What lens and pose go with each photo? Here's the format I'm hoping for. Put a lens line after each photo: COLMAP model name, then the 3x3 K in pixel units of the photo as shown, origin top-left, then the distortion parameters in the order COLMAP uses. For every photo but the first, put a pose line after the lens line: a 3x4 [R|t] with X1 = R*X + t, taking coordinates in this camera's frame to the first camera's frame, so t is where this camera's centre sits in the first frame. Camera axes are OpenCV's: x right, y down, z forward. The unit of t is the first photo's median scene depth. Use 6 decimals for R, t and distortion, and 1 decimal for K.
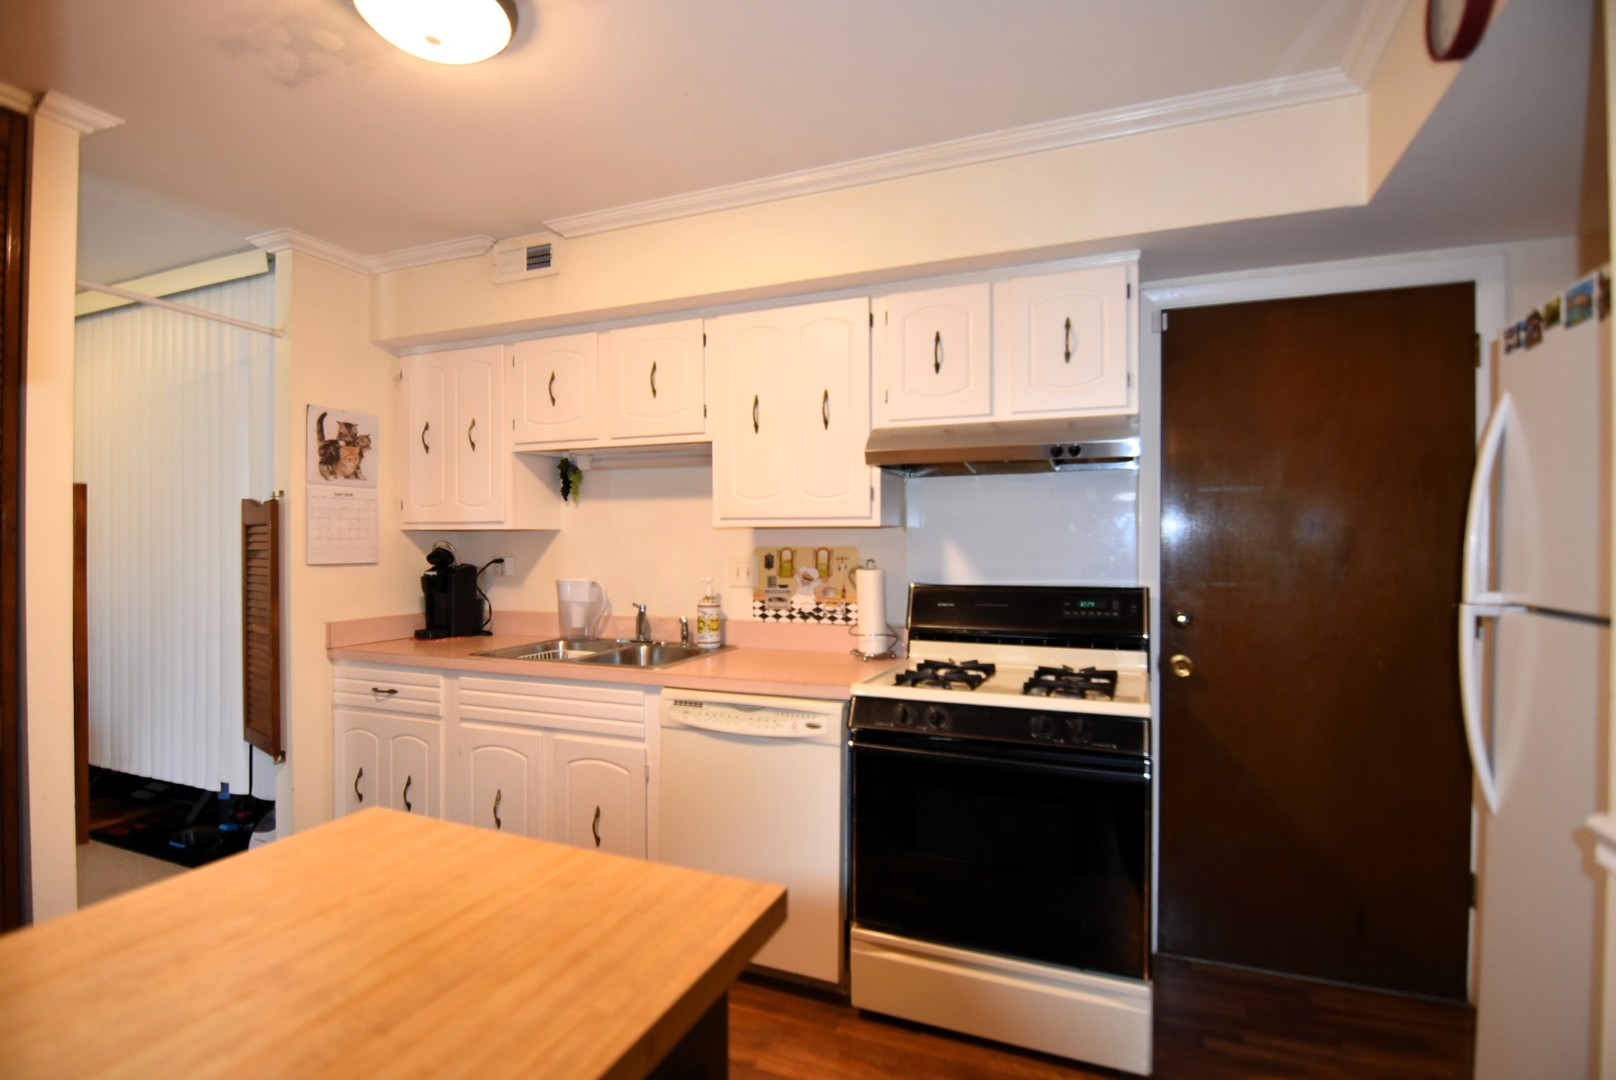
lens RADIAL K [[786.7, 0, 806.8], [0, 786.7, 541.0], [0, 0, 1]] dist [-0.007791, -0.009952]
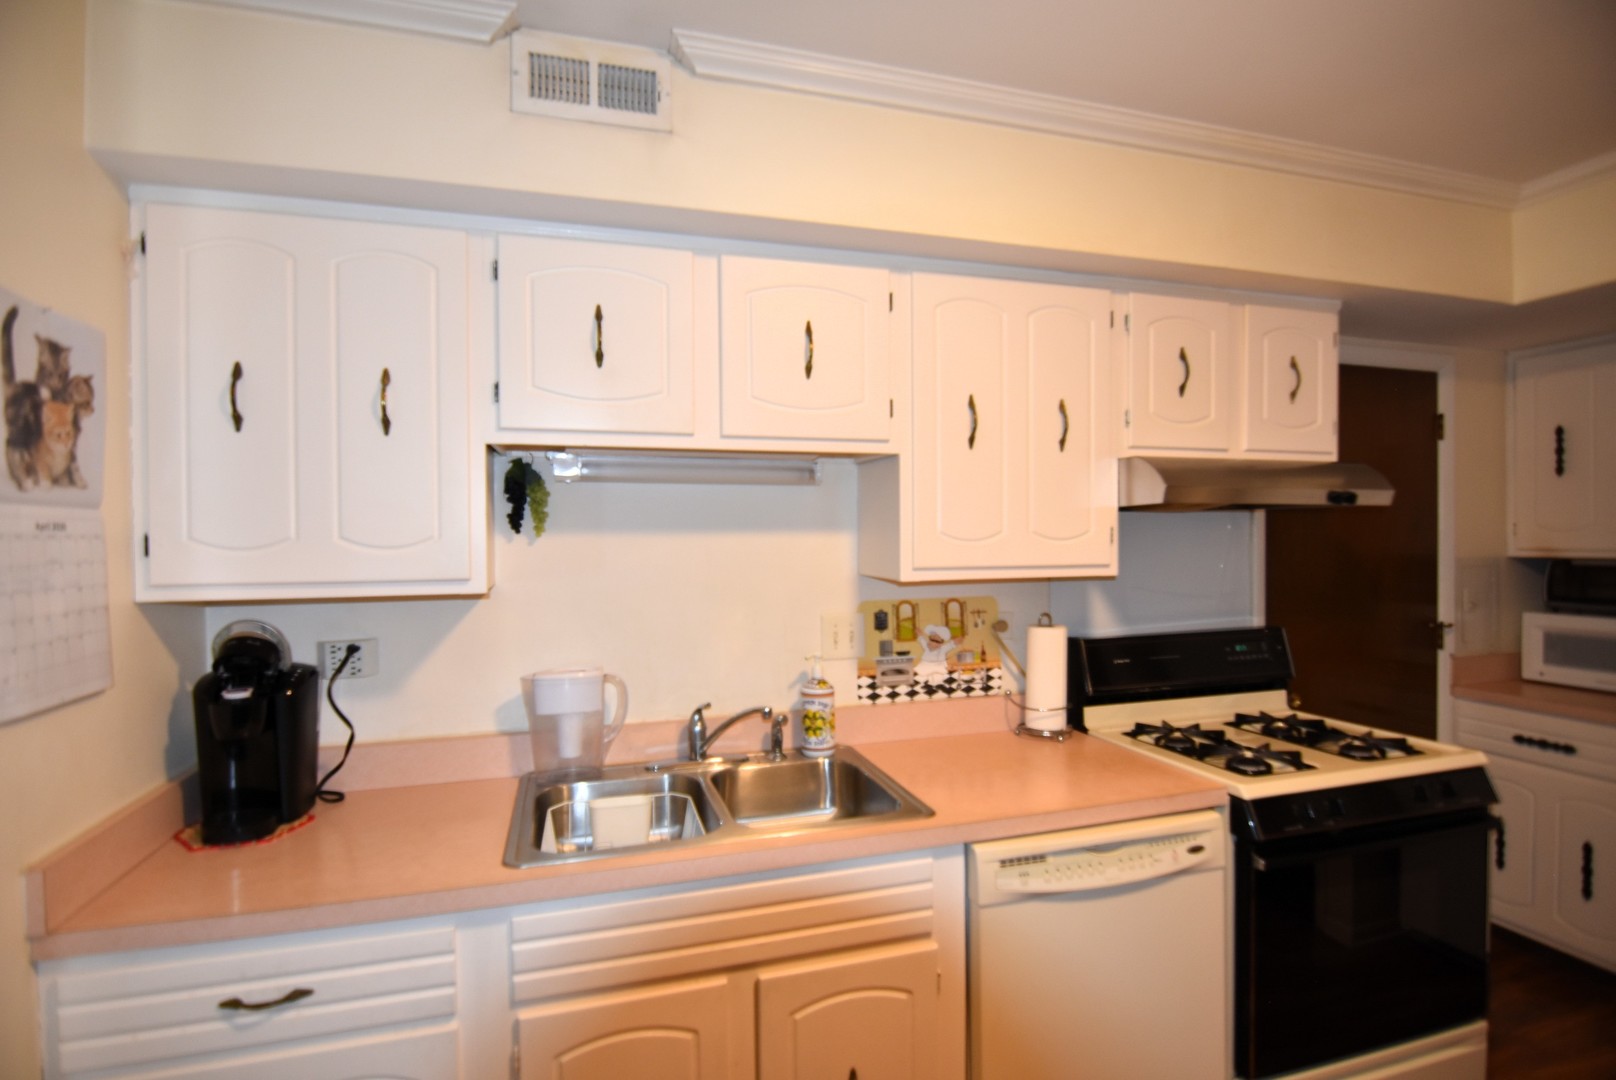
lens RADIAL K [[786.7, 0, 804.0], [0, 786.7, 542.3], [0, 0, 1]] dist [-0.007791, -0.009952]
pose [[0.773114, -0.012103, 0.634152, -0.580196], [0.008936, 0.999927, 0.008190, -0.054564], [-0.634204, -0.000665, 0.773165, 0.499974]]
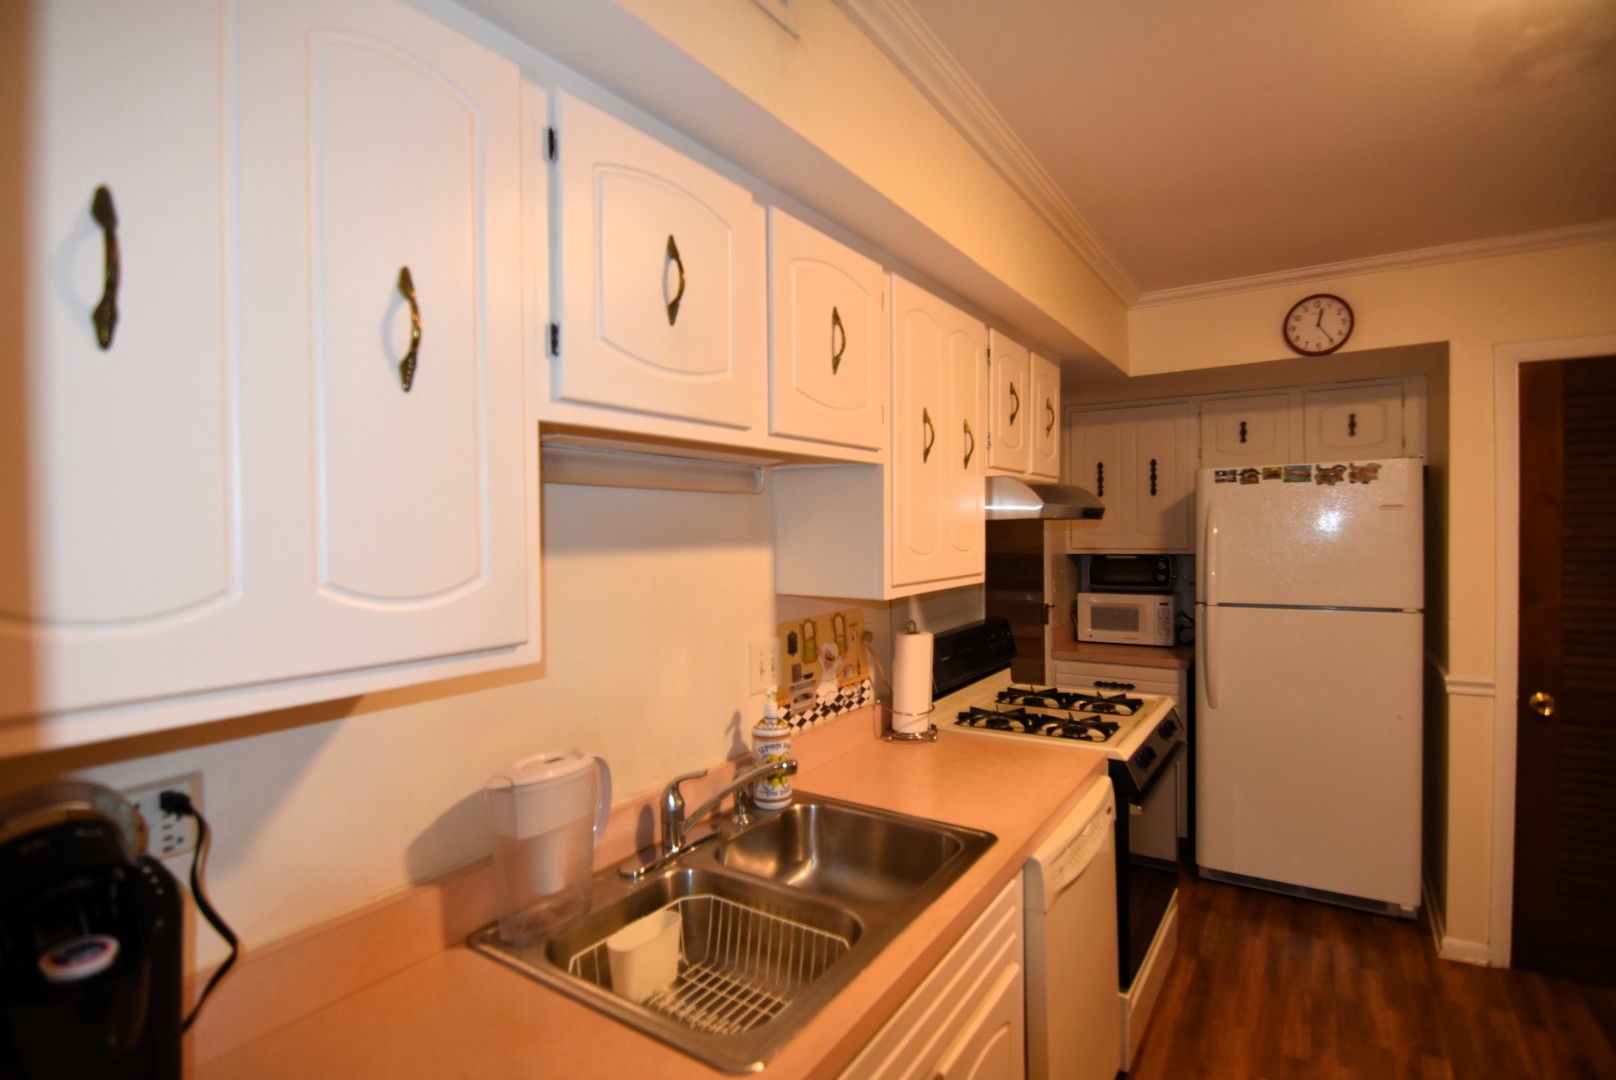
lens RADIAL K [[786.7, 0, 805.0], [0, 786.7, 542.6], [0, 0, 1]] dist [-0.007791, -0.009952]
pose [[0.189842, -0.020880, 0.981593, -0.715745], [0.015338, 0.999715, 0.018300, -0.072738], [-0.981695, 0.011582, 0.190108, 0.890833]]
